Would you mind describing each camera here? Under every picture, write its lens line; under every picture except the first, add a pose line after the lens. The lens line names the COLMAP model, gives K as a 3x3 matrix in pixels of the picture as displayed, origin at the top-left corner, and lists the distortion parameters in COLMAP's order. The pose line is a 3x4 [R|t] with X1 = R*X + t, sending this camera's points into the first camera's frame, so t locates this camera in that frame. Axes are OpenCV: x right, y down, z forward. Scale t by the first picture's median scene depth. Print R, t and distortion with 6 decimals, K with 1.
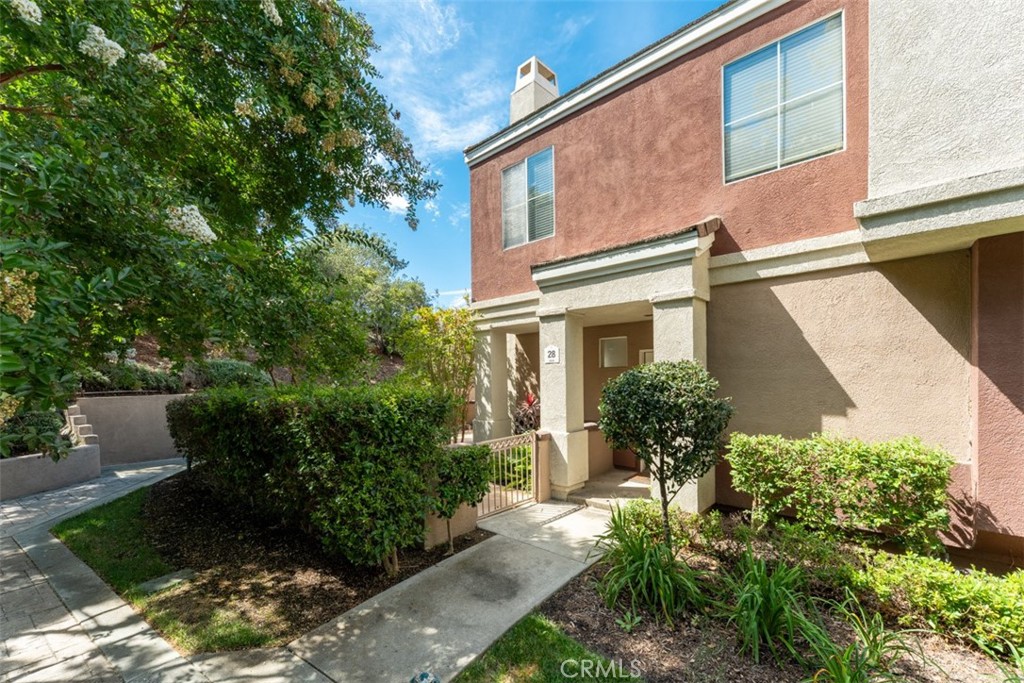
lens RADIAL K [[407.8, 0, 508.2], [0, 407.8, 405.6], [0, 0, 1]] dist [0.001905, -0.000950]
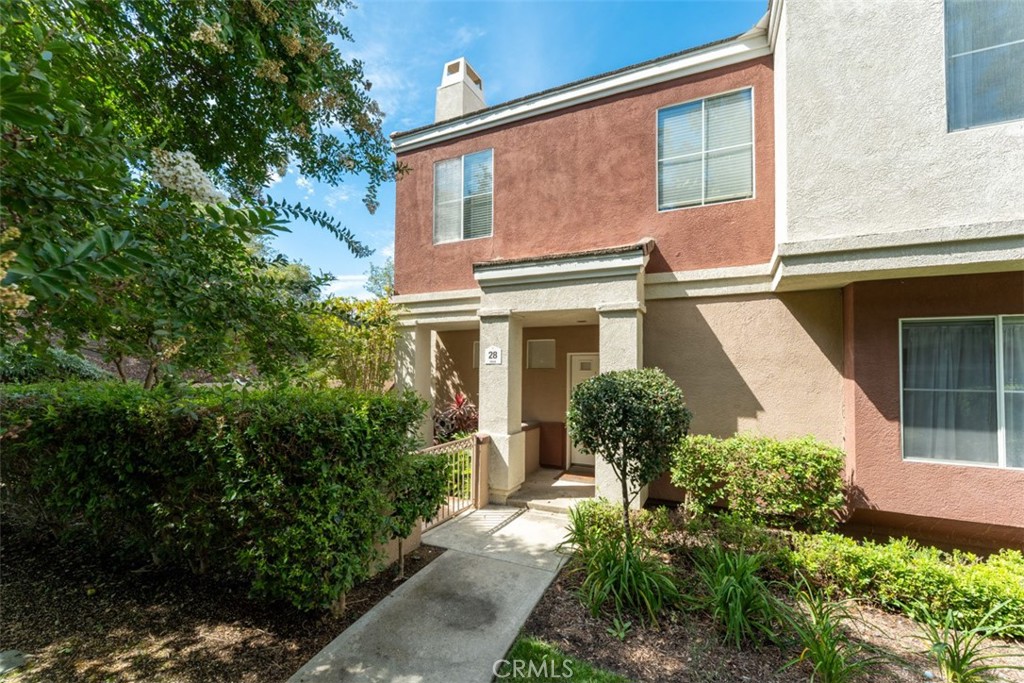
lens RADIAL K [[407.8, 0, 512.9], [0, 407.8, 382.4], [0, 0, 1]] dist [0.001905, -0.000950]
pose [[0.953882, 0.012111, 0.299939, -0.199596], [0.000966, 0.999057, -0.043411, -0.024919], [-0.300182, 0.041699, 0.952970, 0.073839]]
